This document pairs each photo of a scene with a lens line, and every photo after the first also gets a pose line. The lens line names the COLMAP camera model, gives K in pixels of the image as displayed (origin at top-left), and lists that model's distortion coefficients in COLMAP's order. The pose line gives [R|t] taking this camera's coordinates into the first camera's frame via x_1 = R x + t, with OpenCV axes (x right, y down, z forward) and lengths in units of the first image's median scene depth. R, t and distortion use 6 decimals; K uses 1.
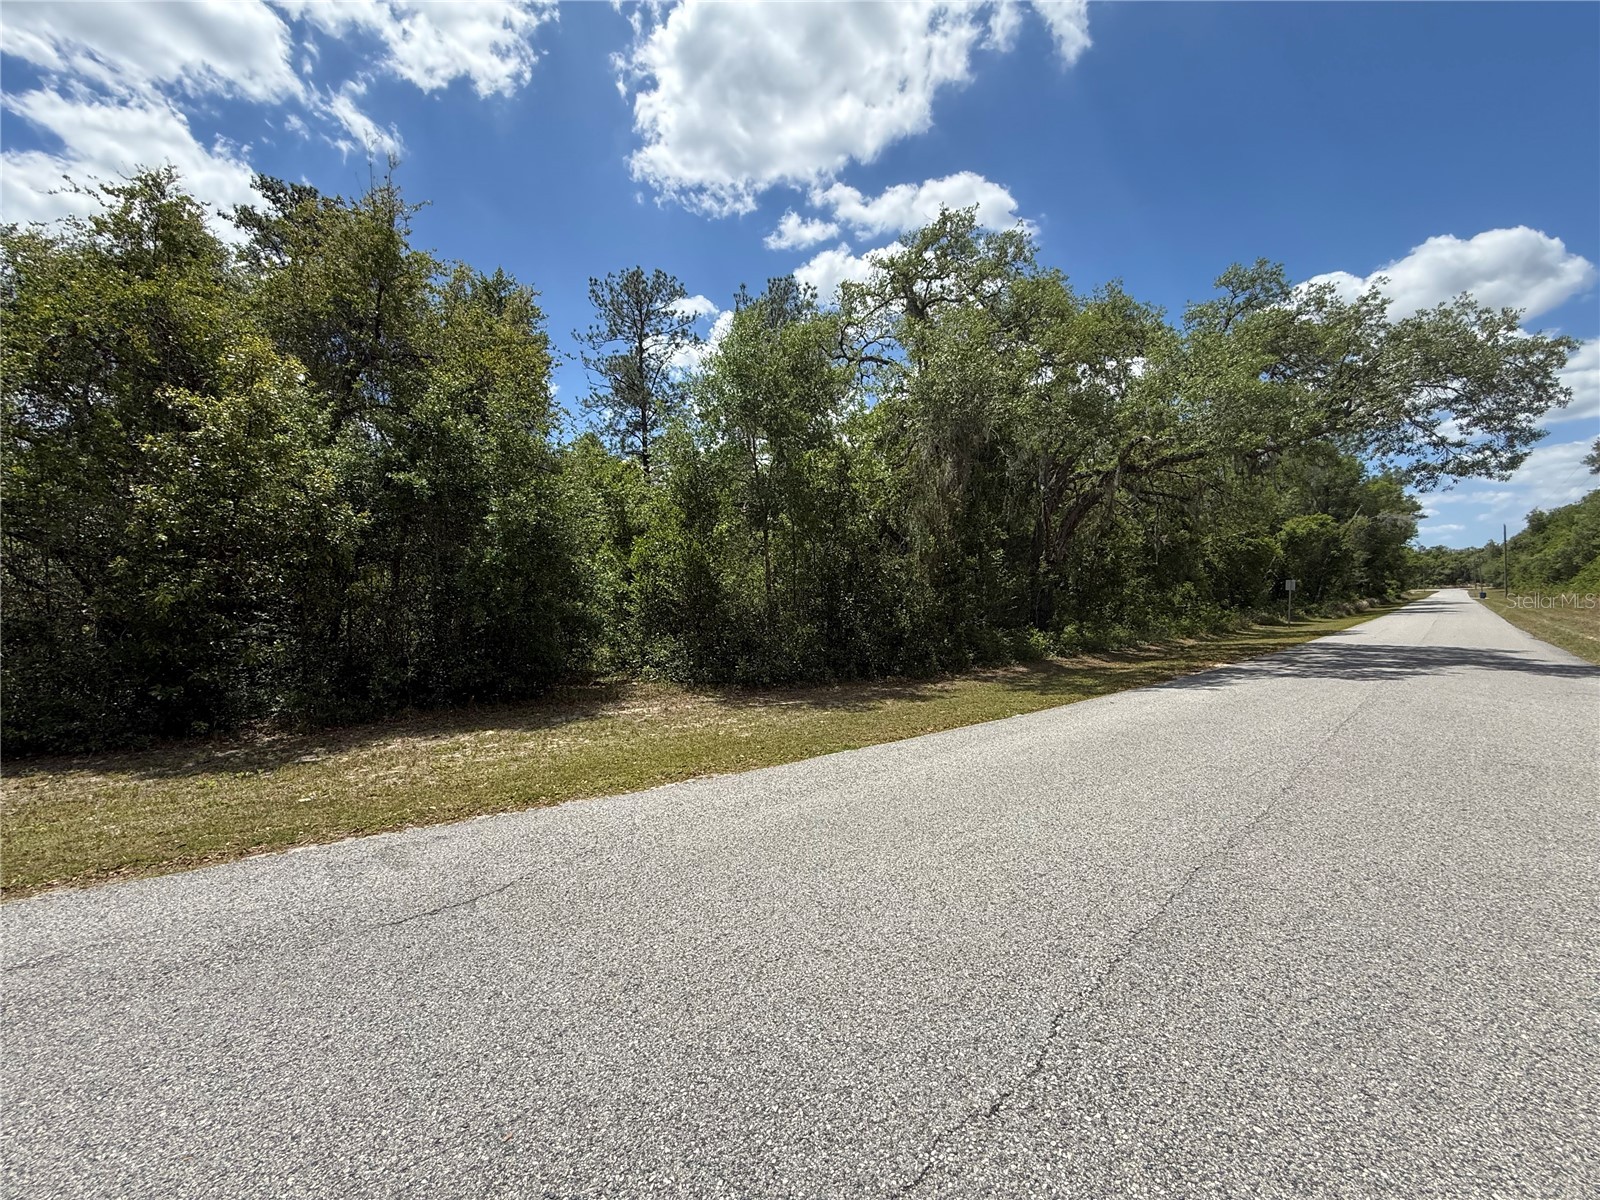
lens RADIAL K [[641.6, 0, 803.1], [0, 641.6, 606.1], [0, 0, 1]] dist [0.000514, -0.000403]
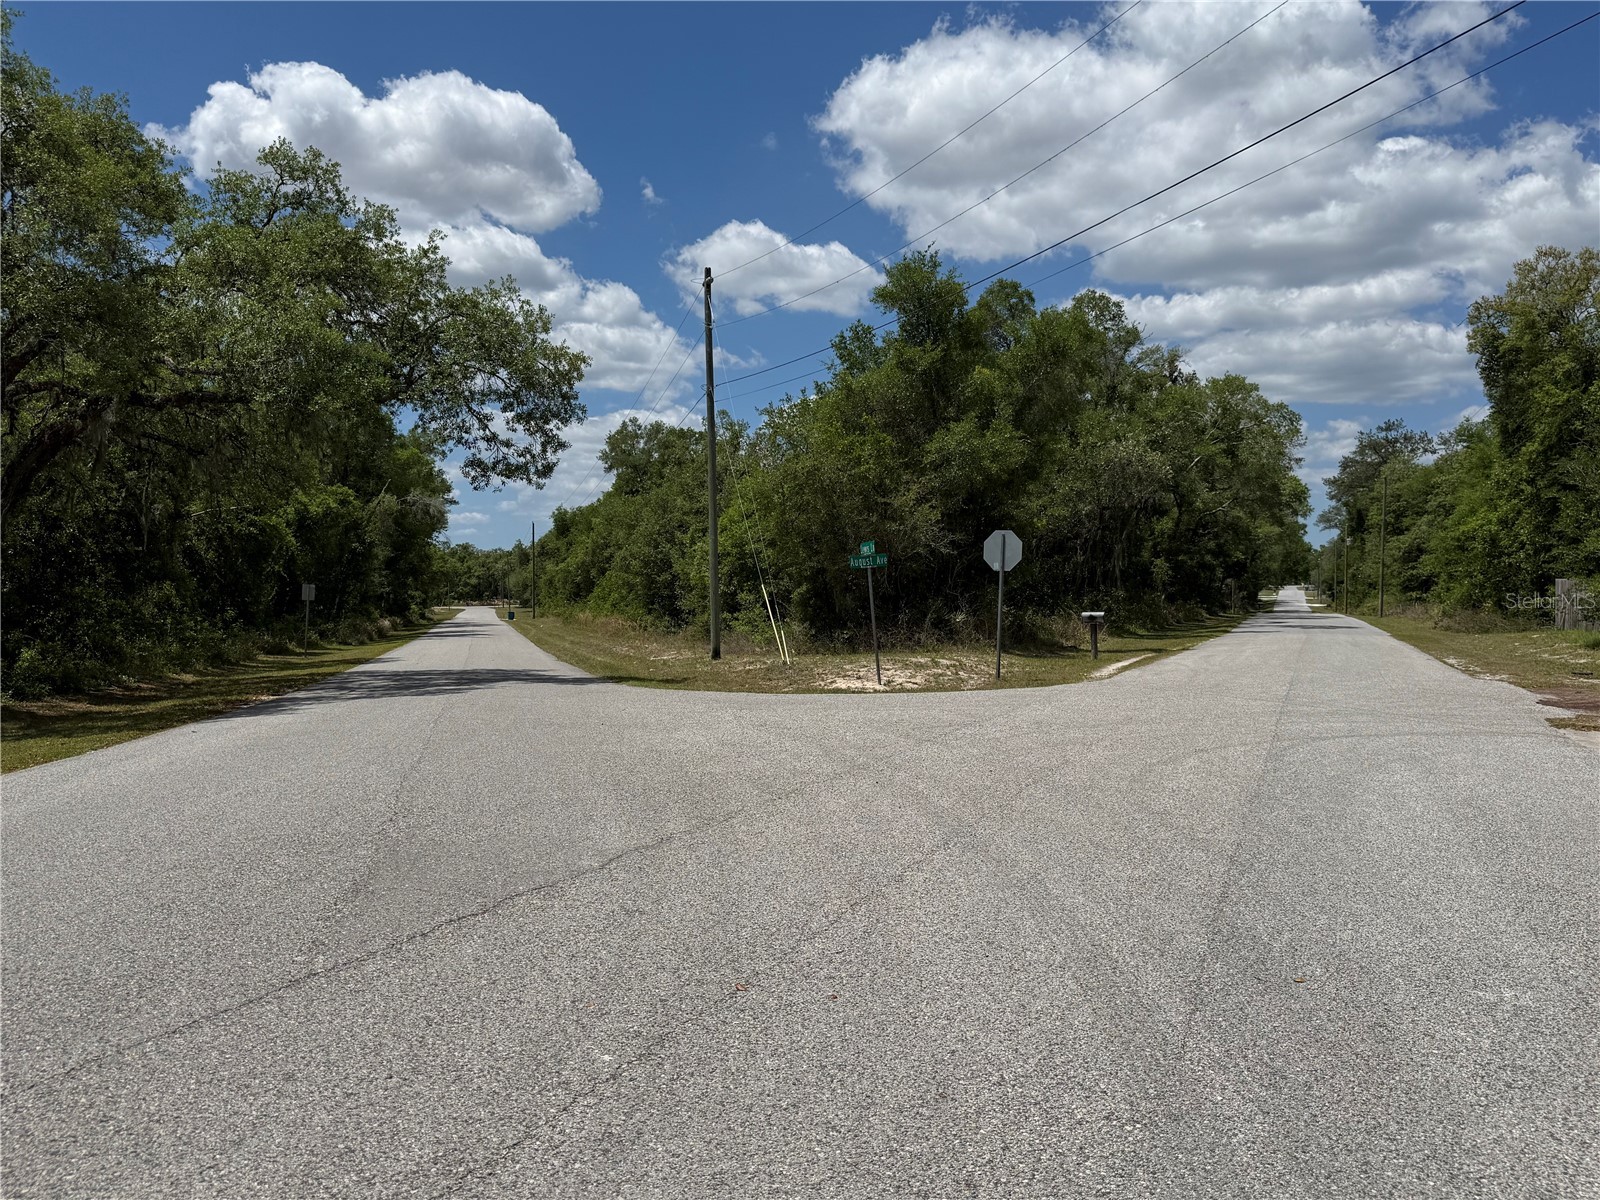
lens RADIAL K [[1324.7, 0, 801.0], [0, 1324.7, 603.9], [0, 0, 1]] dist [0.003202, -0.008823]
pose [[0.512765, 0.023847, 0.858198, -0.142792], [-0.006493, 0.999693, -0.023899, 0.008181], [-0.858504, 0.006683, 0.512763, -0.124137]]
